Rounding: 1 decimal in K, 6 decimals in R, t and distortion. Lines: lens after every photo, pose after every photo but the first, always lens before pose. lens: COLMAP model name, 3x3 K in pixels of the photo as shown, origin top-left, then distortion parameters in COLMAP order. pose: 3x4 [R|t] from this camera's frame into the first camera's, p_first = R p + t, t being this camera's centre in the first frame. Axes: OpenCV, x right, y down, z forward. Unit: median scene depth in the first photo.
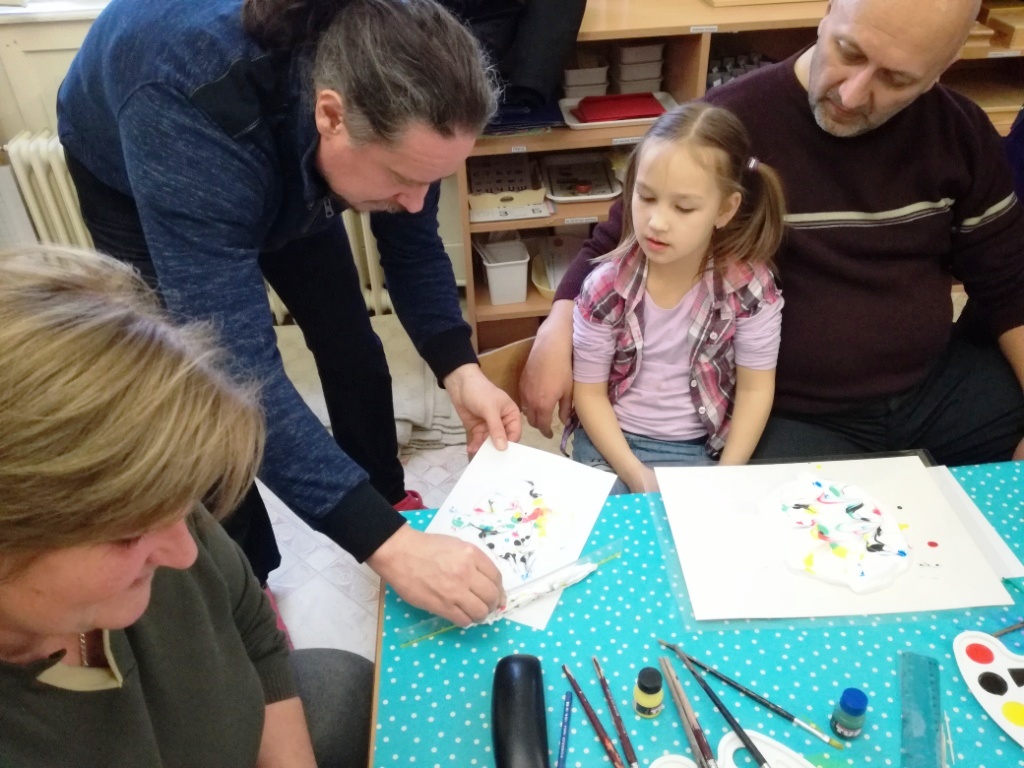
lens RADIAL K [[815.9, 0, 502.8], [0, 815.9, 383.9], [0, 0, 1]] dist [0.009427, -0.057794]
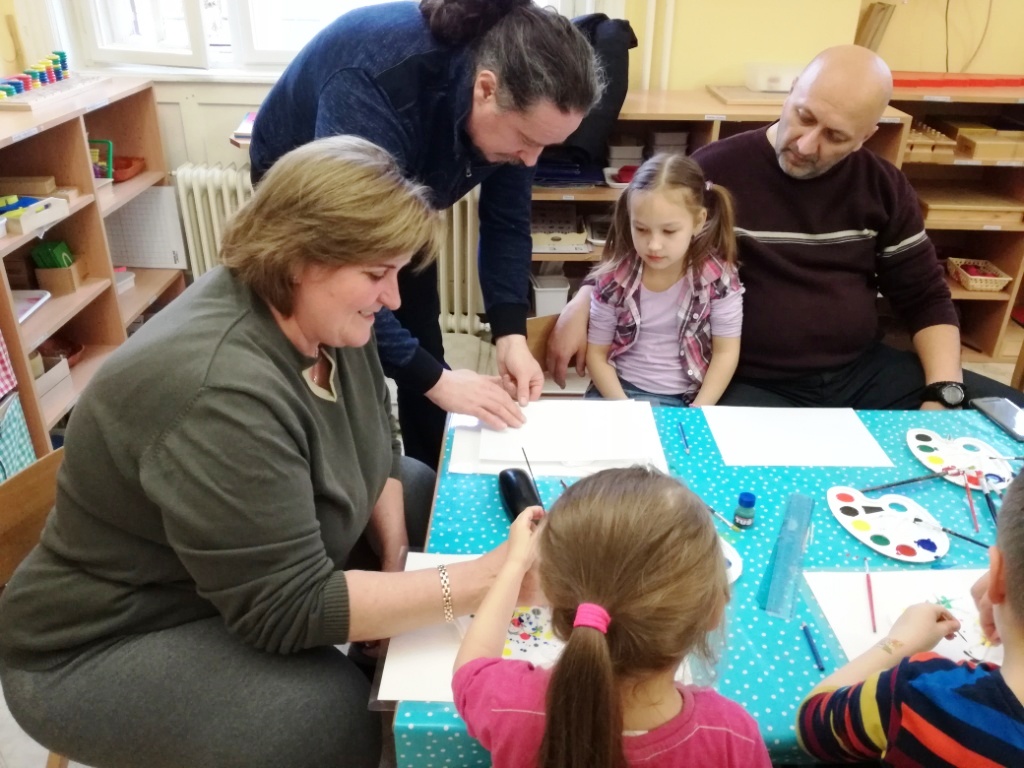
lens RADIAL K [[797.0, 0, 512.0], [0, 797.0, 384.0], [0, 0, 1]] dist [-0.048138, -0.002261]
pose [[0.994844, 0.087006, -0.052102, 0.034345], [-0.092826, 0.988140, -0.122318, 0.247722], [0.040842, 0.126524, 0.991122, -0.312937]]
